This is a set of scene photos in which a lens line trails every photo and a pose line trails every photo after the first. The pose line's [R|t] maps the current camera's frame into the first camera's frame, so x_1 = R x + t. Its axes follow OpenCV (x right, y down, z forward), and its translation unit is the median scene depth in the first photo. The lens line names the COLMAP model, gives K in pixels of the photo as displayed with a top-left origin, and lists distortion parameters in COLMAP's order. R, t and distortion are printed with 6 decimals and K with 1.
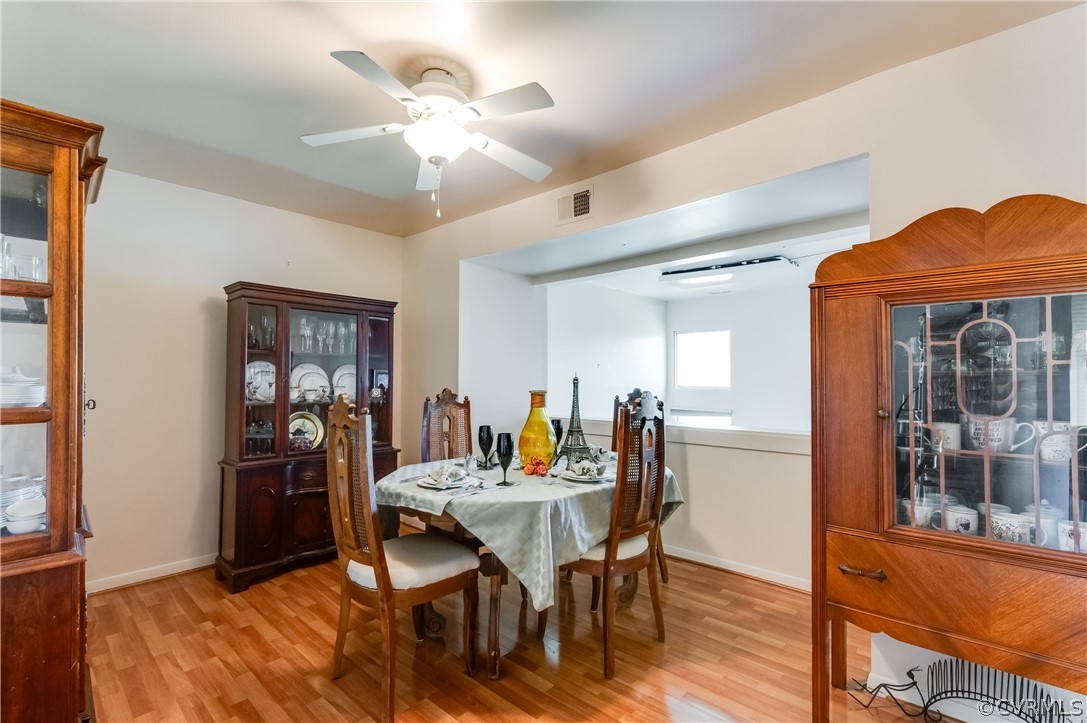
lens RADIAL K [[490.4, 0, 539.6], [0, 490.4, 373.4], [0, 0, 1]] dist [0.015104, -0.000181]
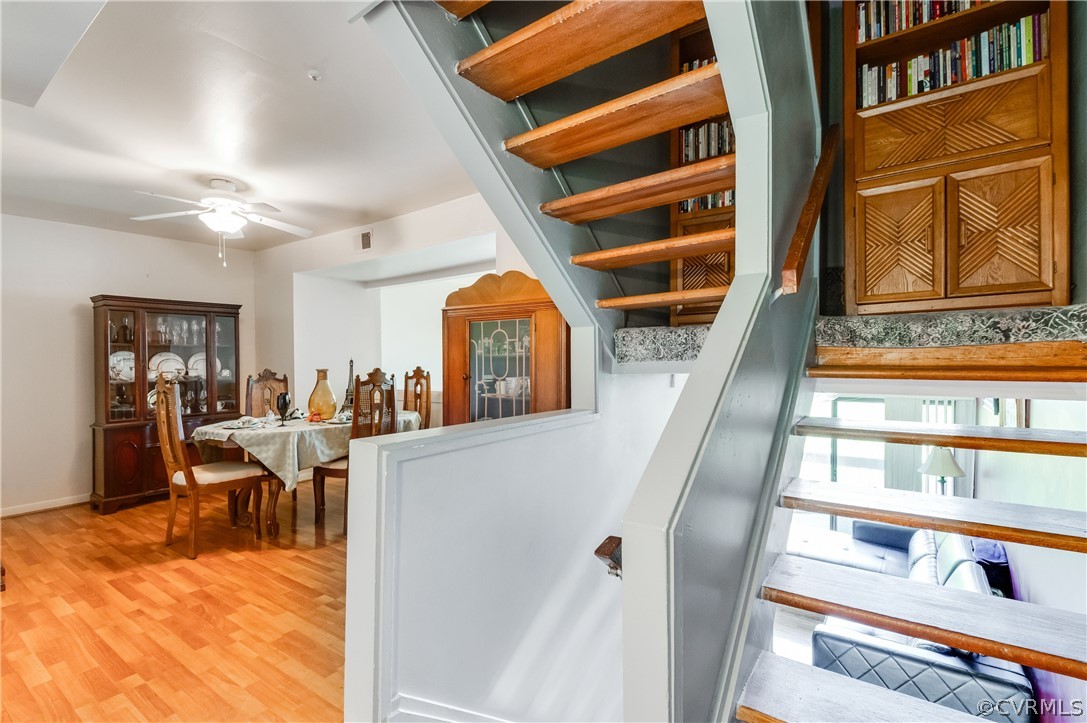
lens RADIAL K [[490.4, 0, 551.3], [0, 490.4, 365.2], [0, 0, 1]] dist [0.015104, -0.000181]
pose [[0.989775, -0.017950, 0.141501, 0.442167], [0.014420, 0.999560, 0.025930, -0.005456], [-0.141904, -0.023624, 0.989598, -0.565194]]
